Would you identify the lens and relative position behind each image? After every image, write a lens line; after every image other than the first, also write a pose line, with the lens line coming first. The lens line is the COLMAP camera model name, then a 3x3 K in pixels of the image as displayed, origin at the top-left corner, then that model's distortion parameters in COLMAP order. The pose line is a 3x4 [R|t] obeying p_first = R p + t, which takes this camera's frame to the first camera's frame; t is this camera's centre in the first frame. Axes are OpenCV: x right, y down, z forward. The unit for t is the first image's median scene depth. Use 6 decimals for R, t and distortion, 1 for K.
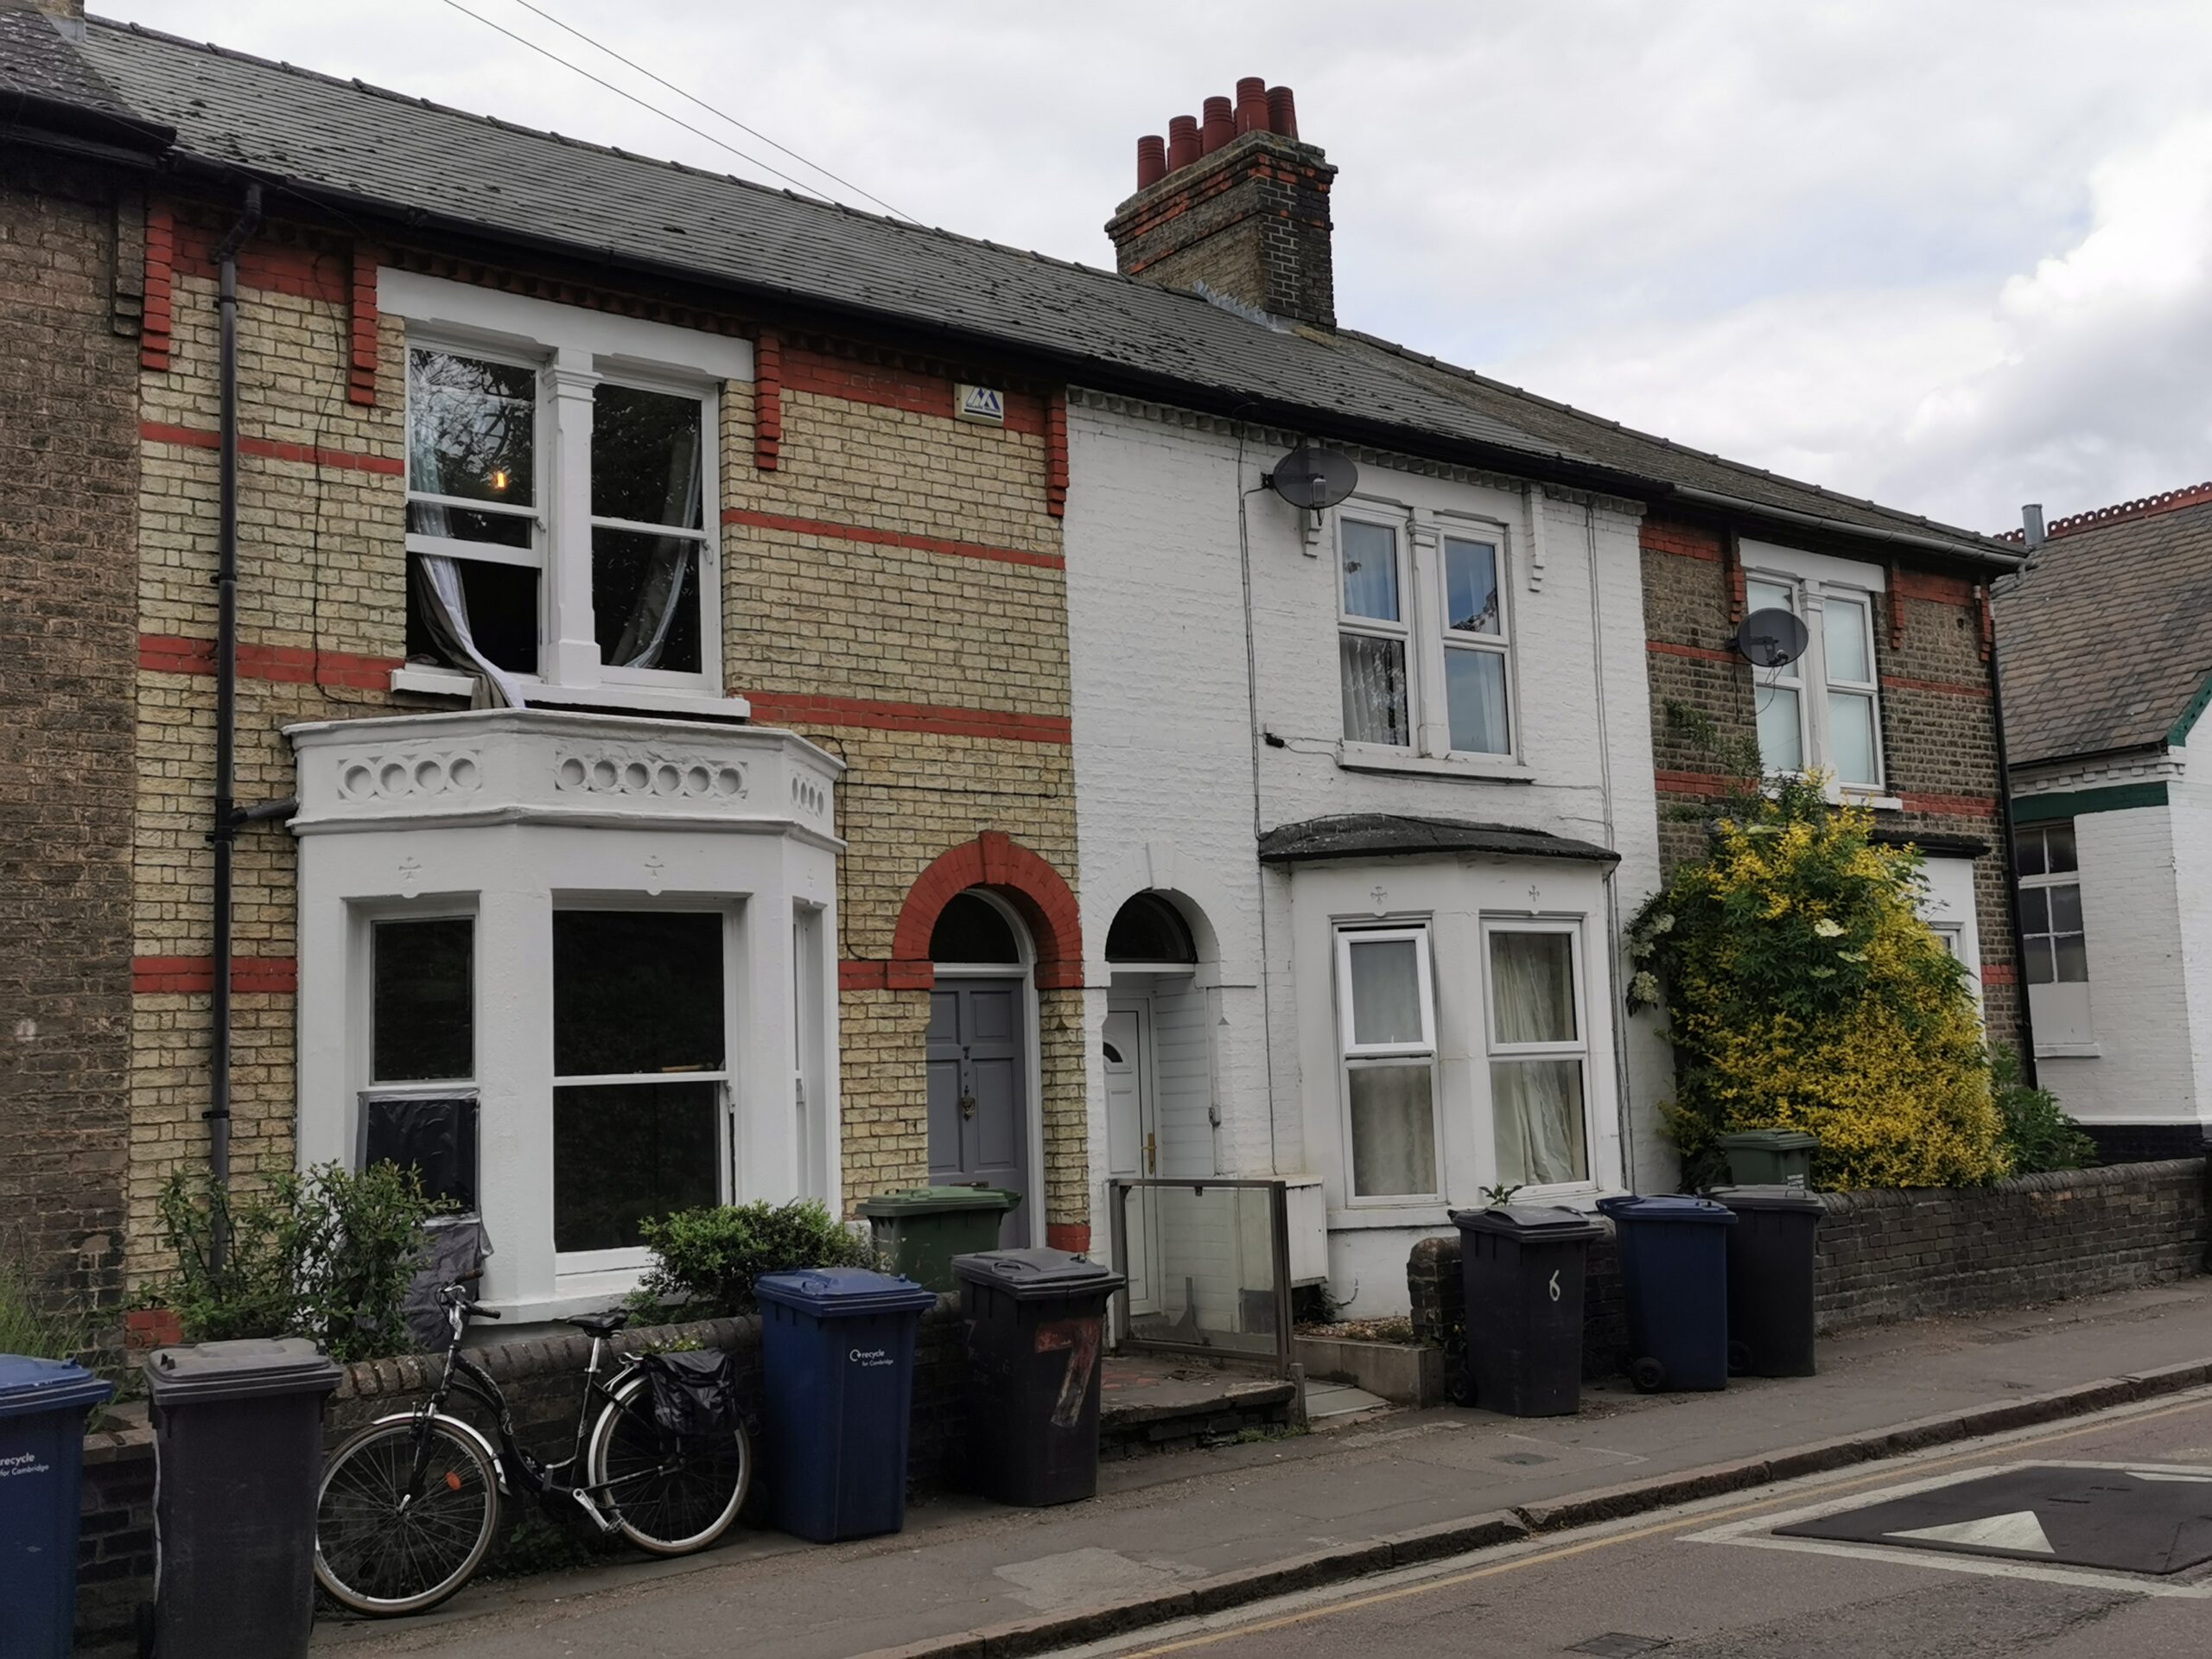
lens RADIAL K [[2275.5, 0, 1106.0], [0, 2275.5, 829.5], [0, 0, 1]] dist [0.037112, 0.045632]
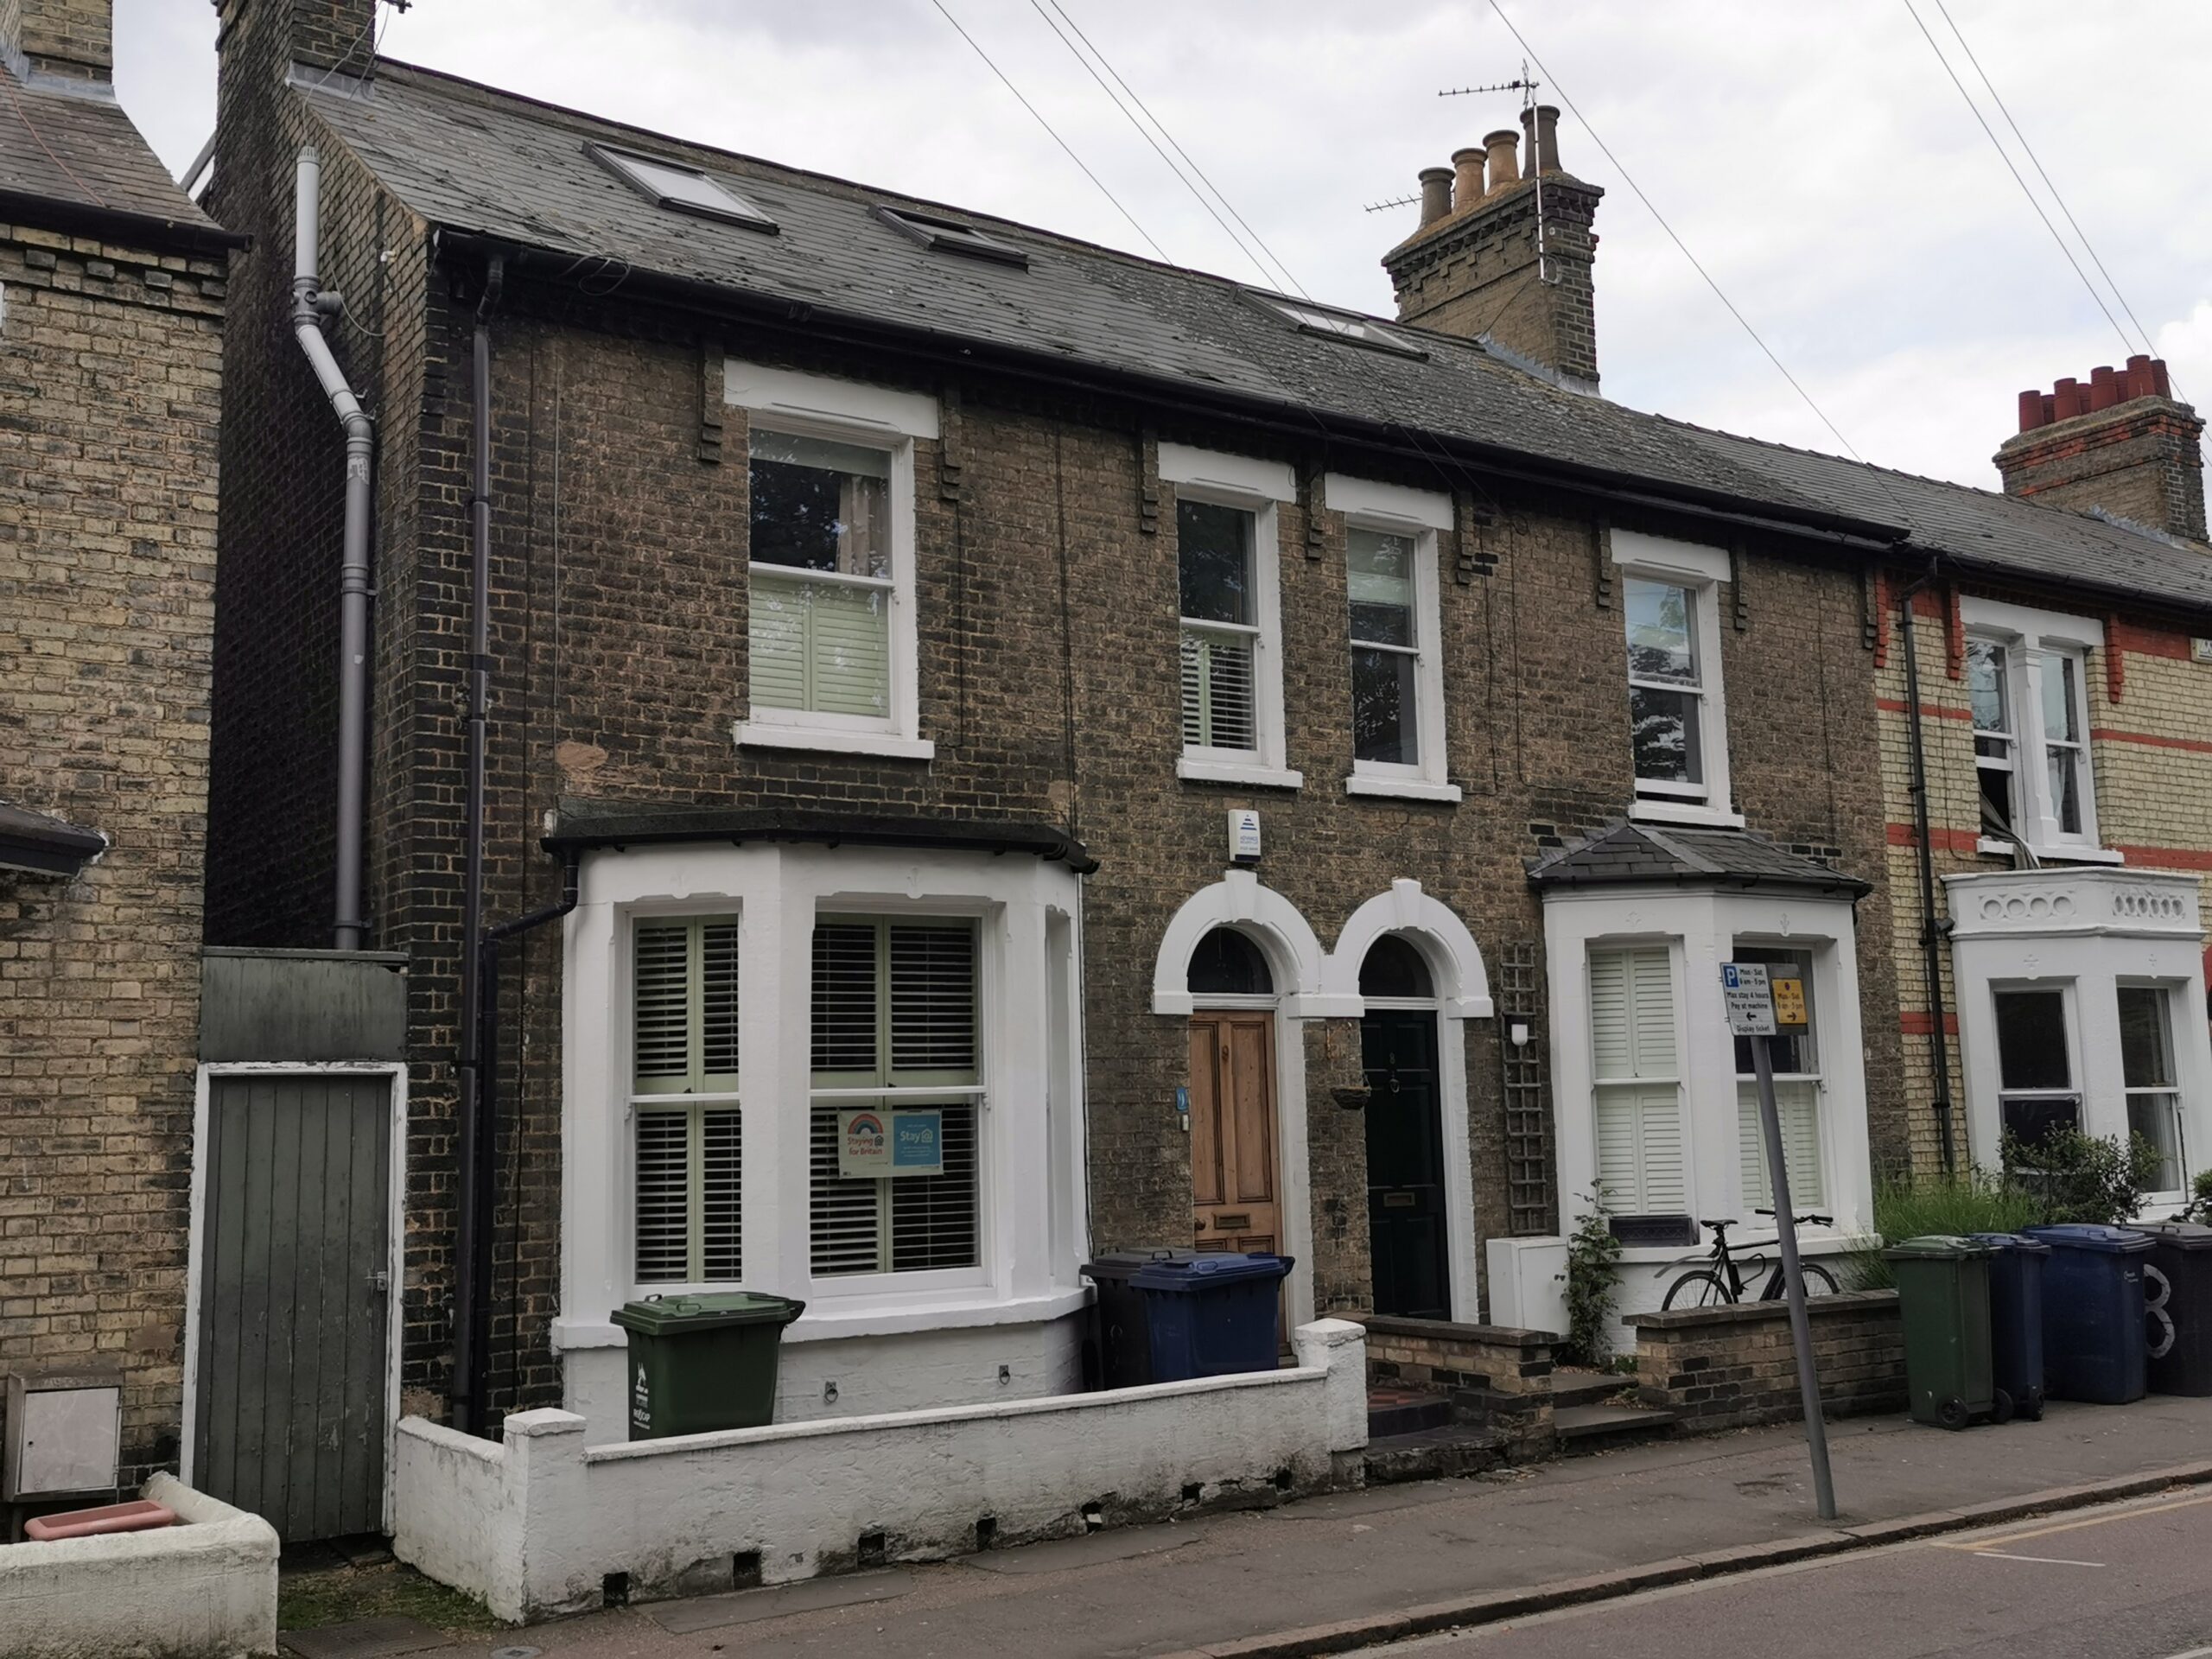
lens RADIAL K [[2275.5, 0, 1106.0], [0, 2275.5, 829.5], [0, 0, 1]] dist [0.037112, 0.045632]
pose [[0.998149, 0.006656, -0.060454, -0.742795], [-0.007664, 0.999835, -0.016465, -0.039695], [0.060334, 0.016898, 0.998035, -0.610919]]
